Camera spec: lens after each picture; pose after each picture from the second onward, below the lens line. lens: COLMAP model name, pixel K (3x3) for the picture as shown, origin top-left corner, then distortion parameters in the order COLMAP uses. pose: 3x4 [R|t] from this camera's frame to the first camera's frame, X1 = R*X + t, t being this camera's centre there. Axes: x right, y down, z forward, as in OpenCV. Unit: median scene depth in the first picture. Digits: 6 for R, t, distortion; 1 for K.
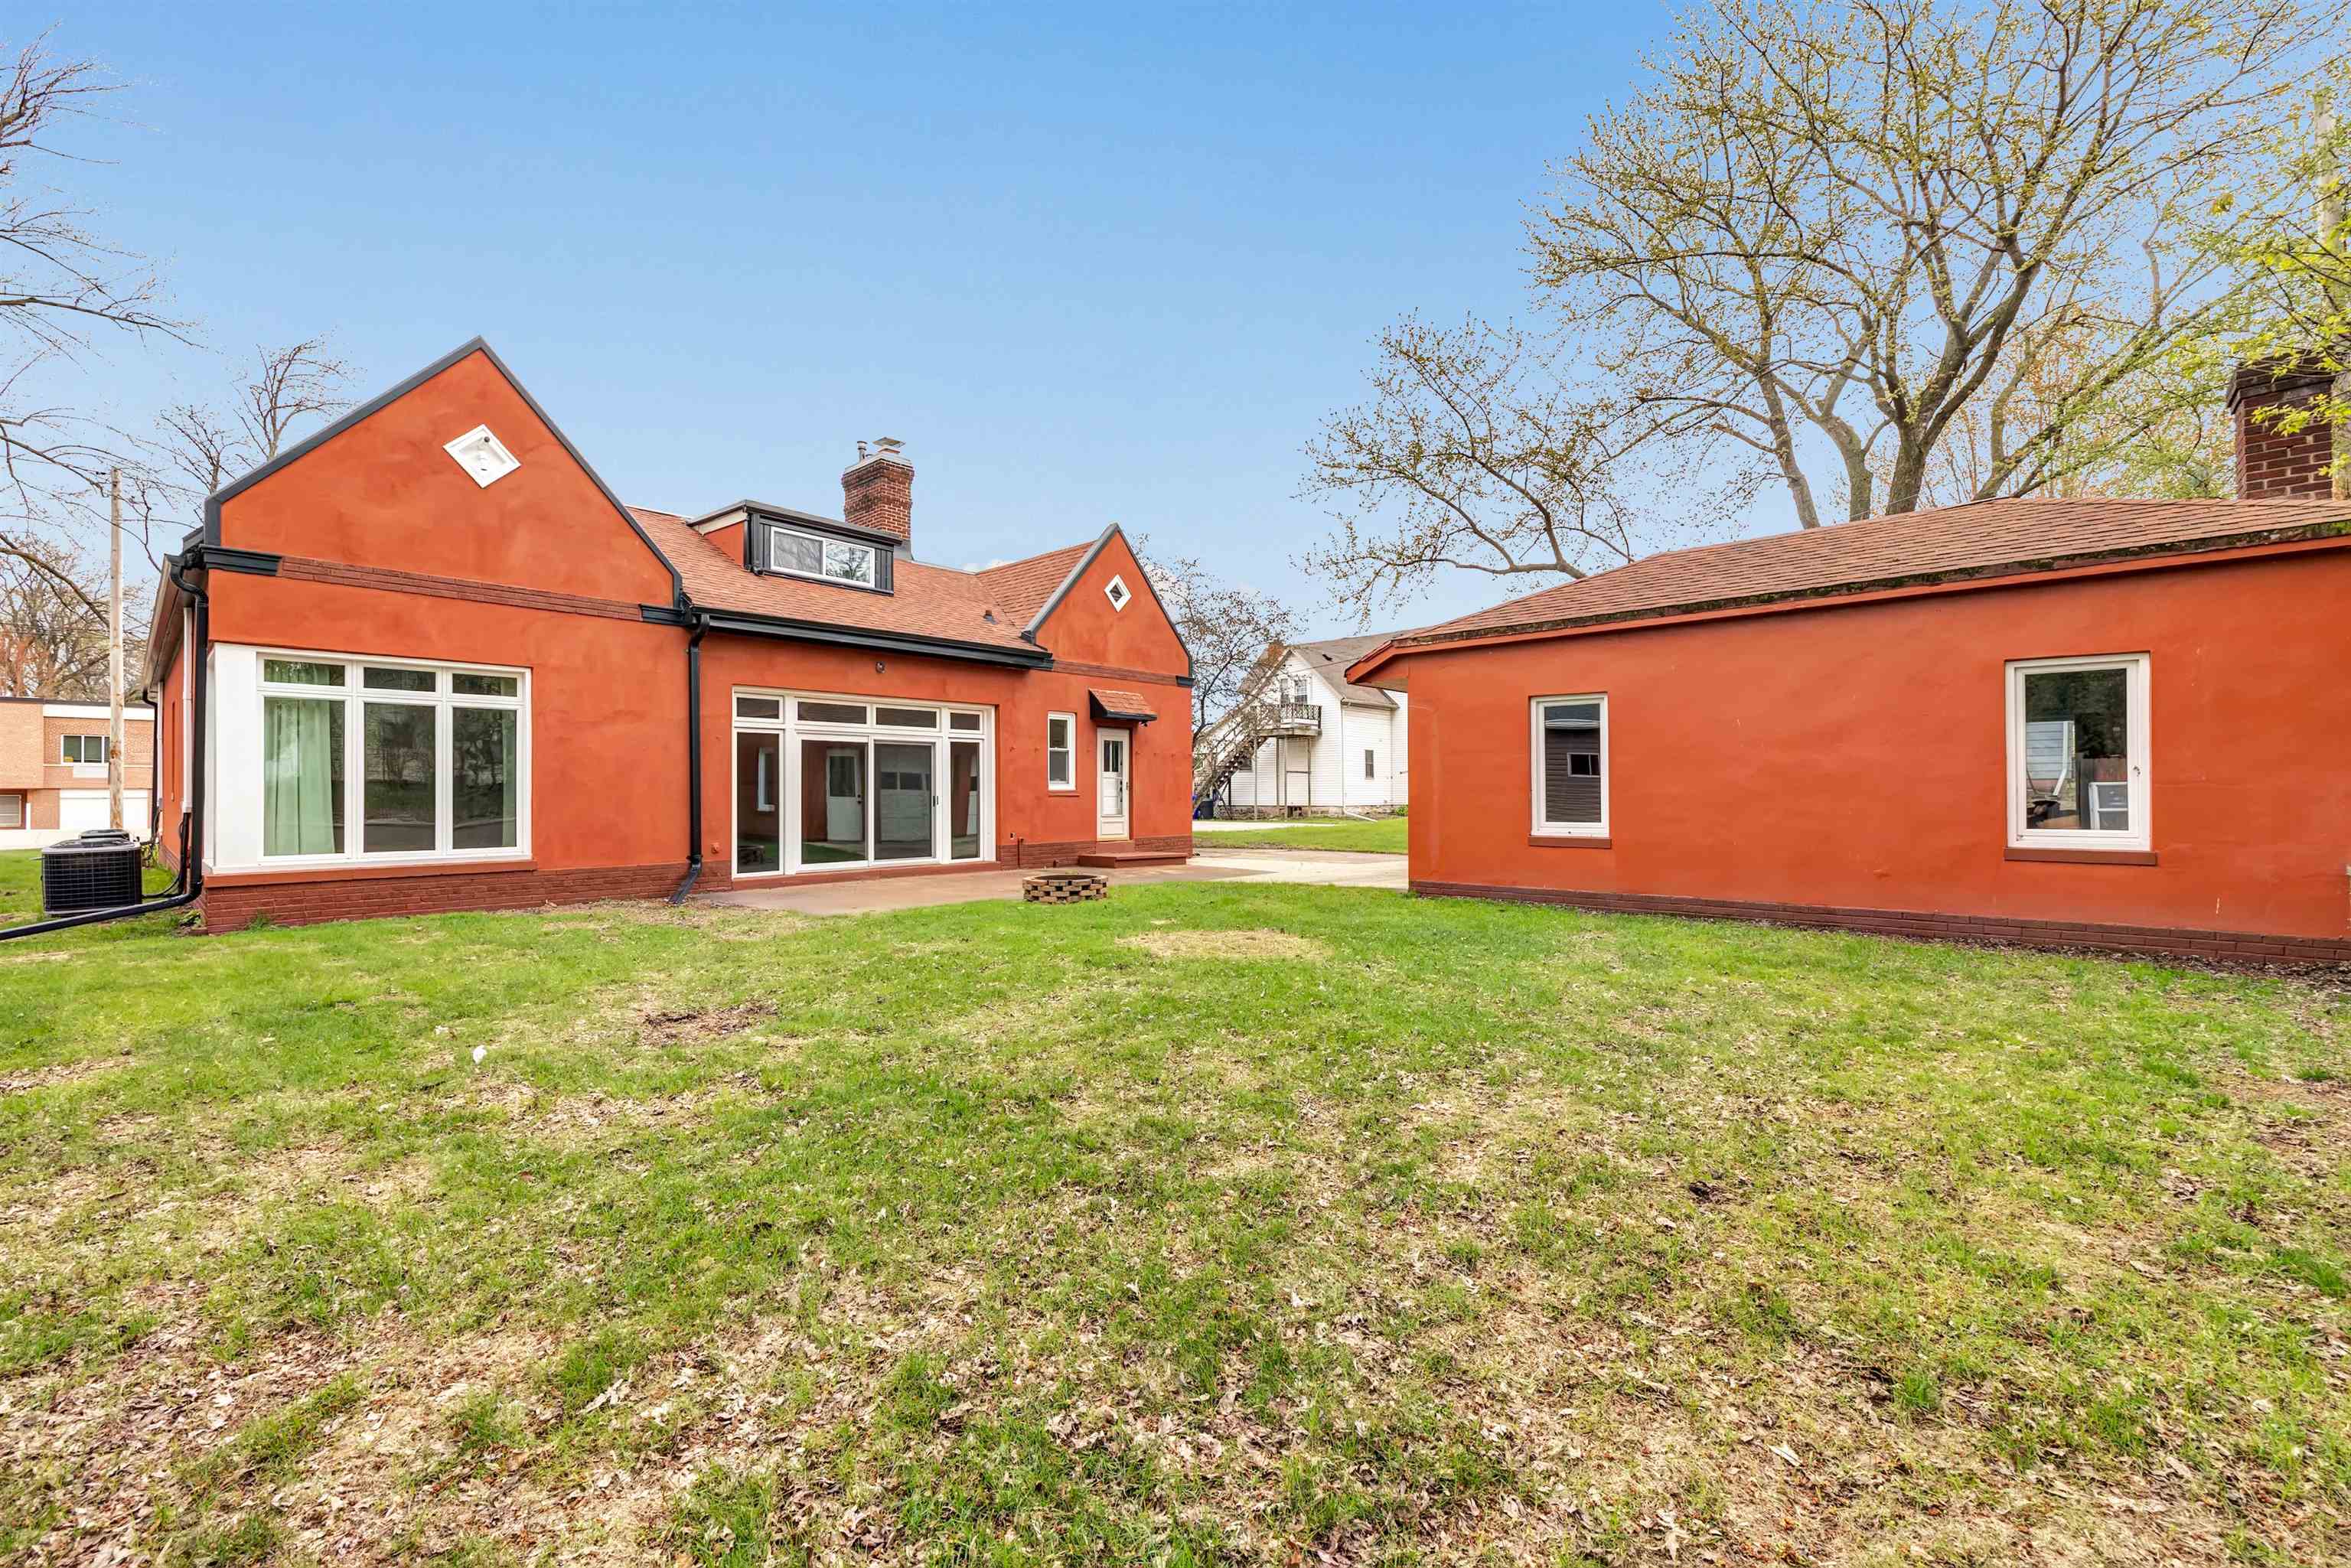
lens RADIAL K [[948.8, 0, 1153.1], [0, 948.8, 782.0], [0, 0, 1]] dist [0.006381, 0.000028]
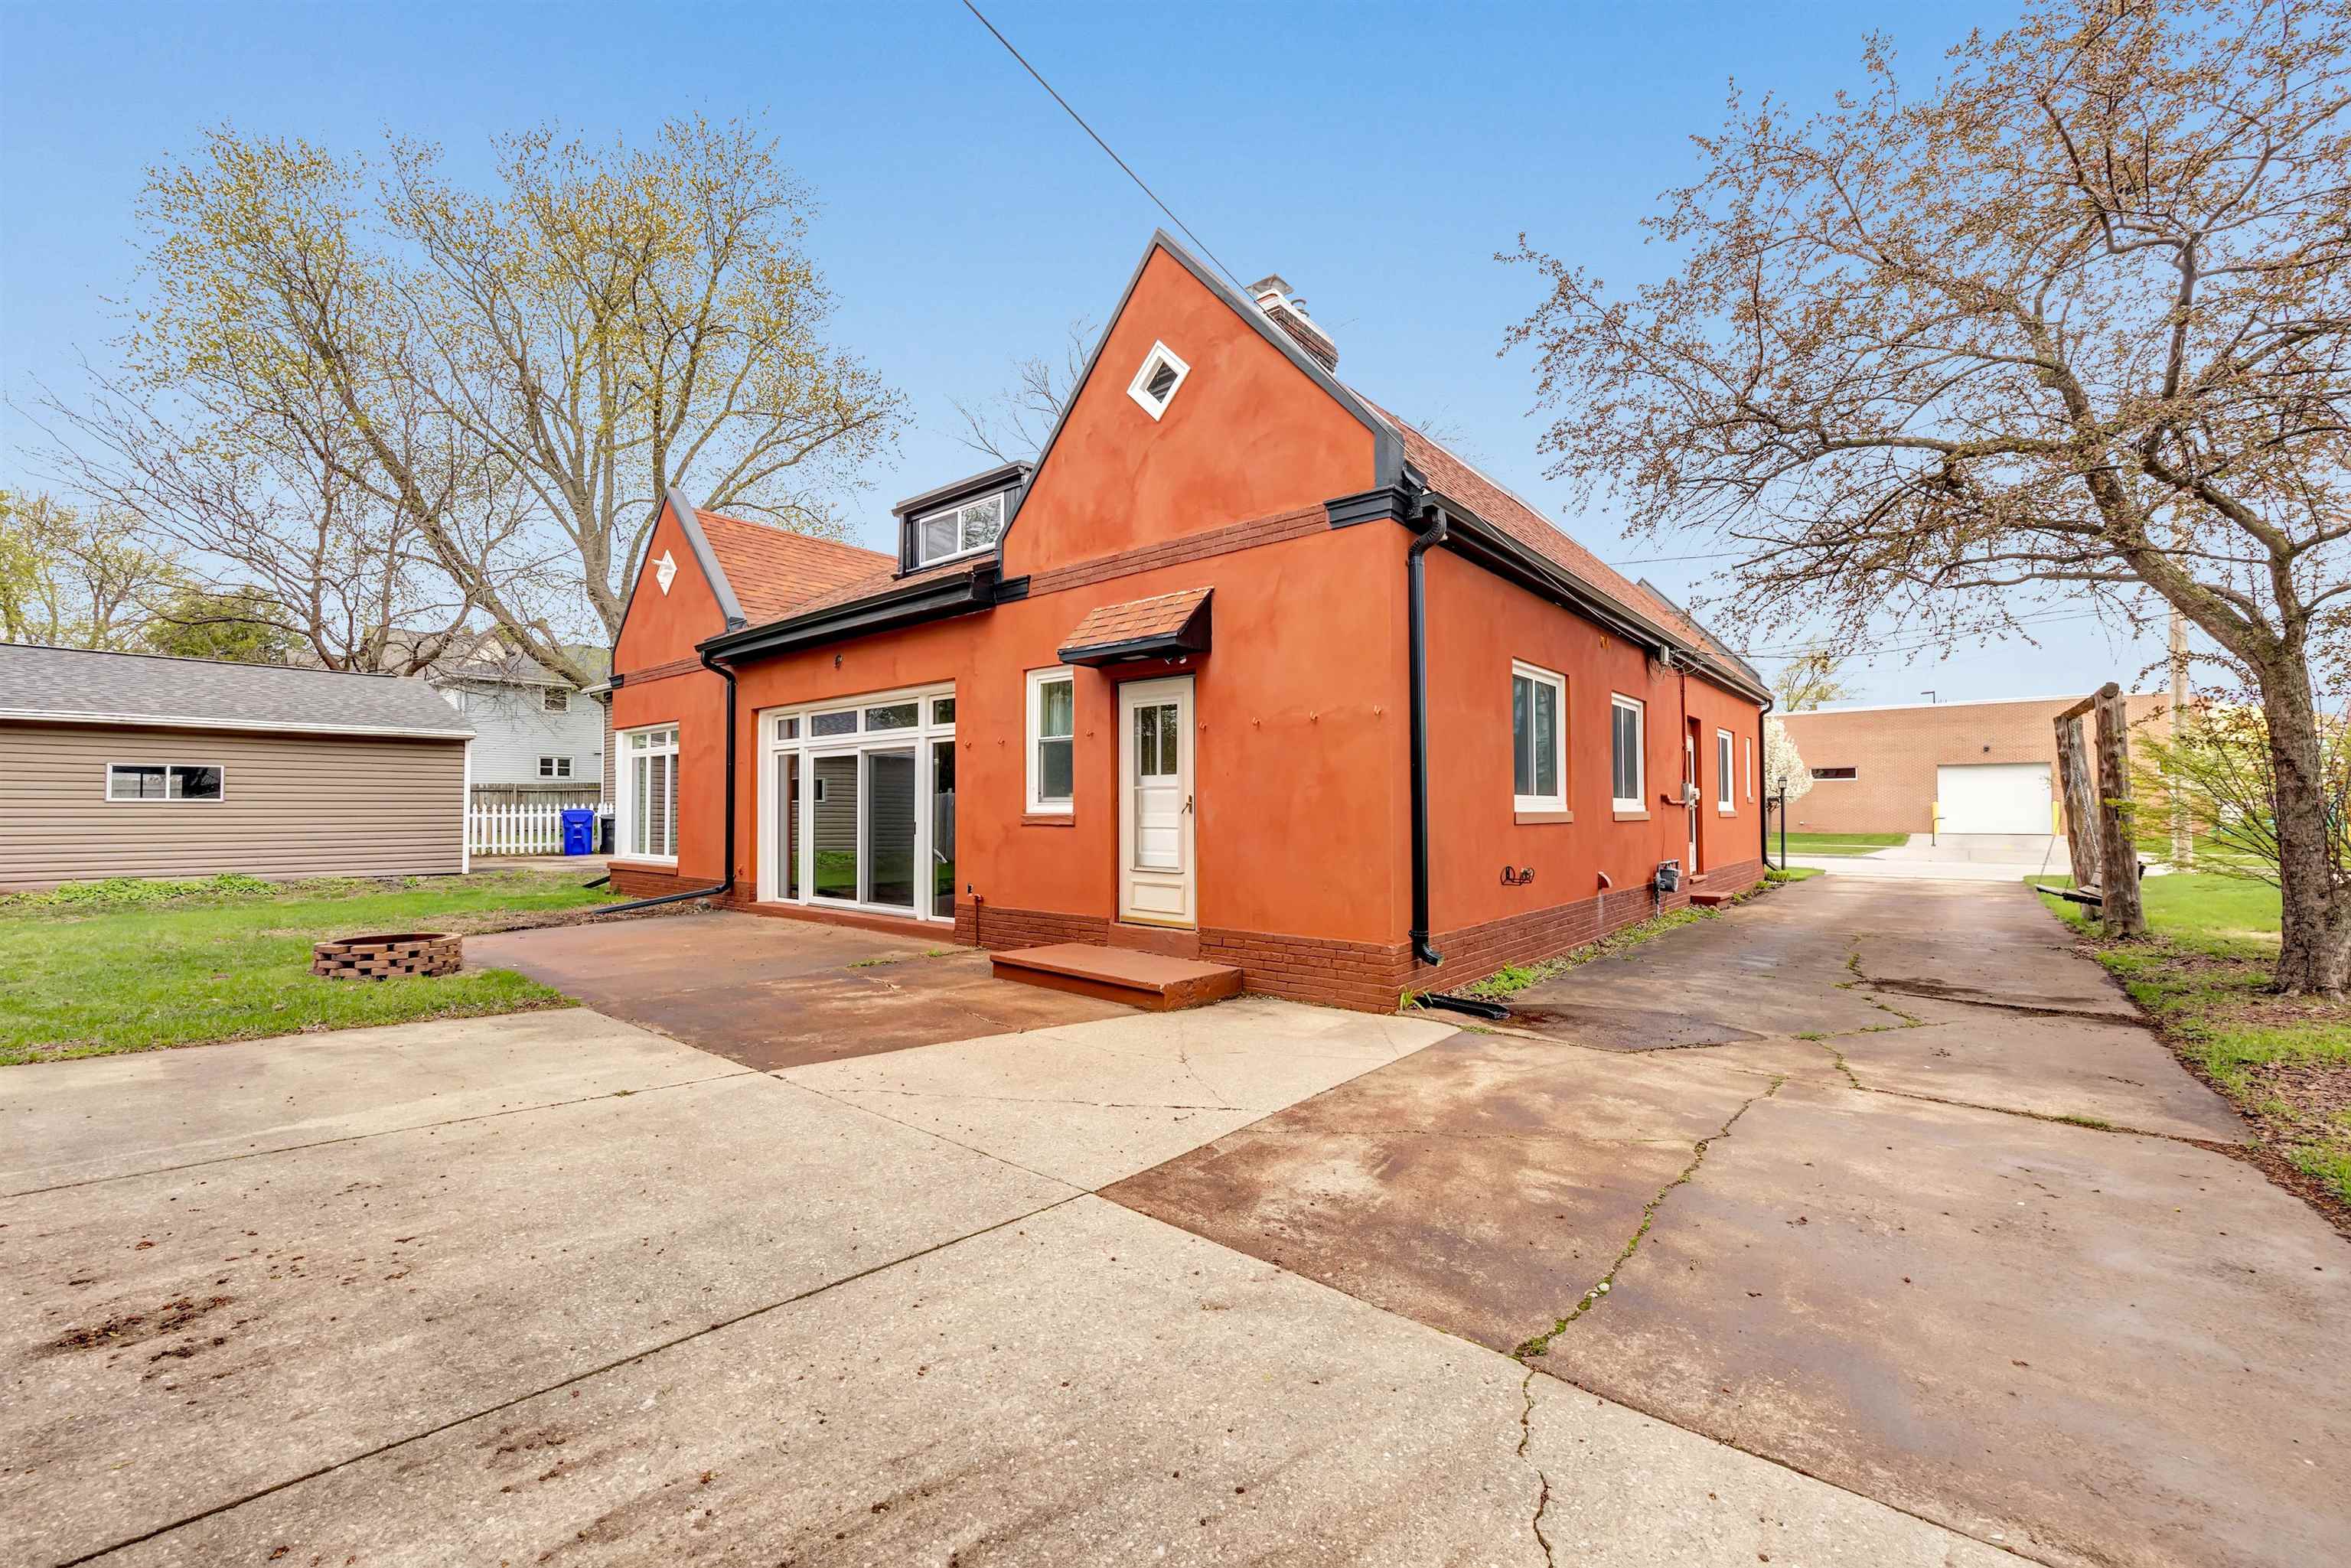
lens RADIAL K [[933.1, 0, 1175.5], [0, 933.1, 784.0], [0, 0, 1]] dist [-0.001037, -0.000243]
pose [[0.045907, -0.026572, -0.998592, 0.420223], [0.010000, 0.999608, -0.026139, 0.006143], [0.998896, -0.008786, 0.046155, 1.024762]]
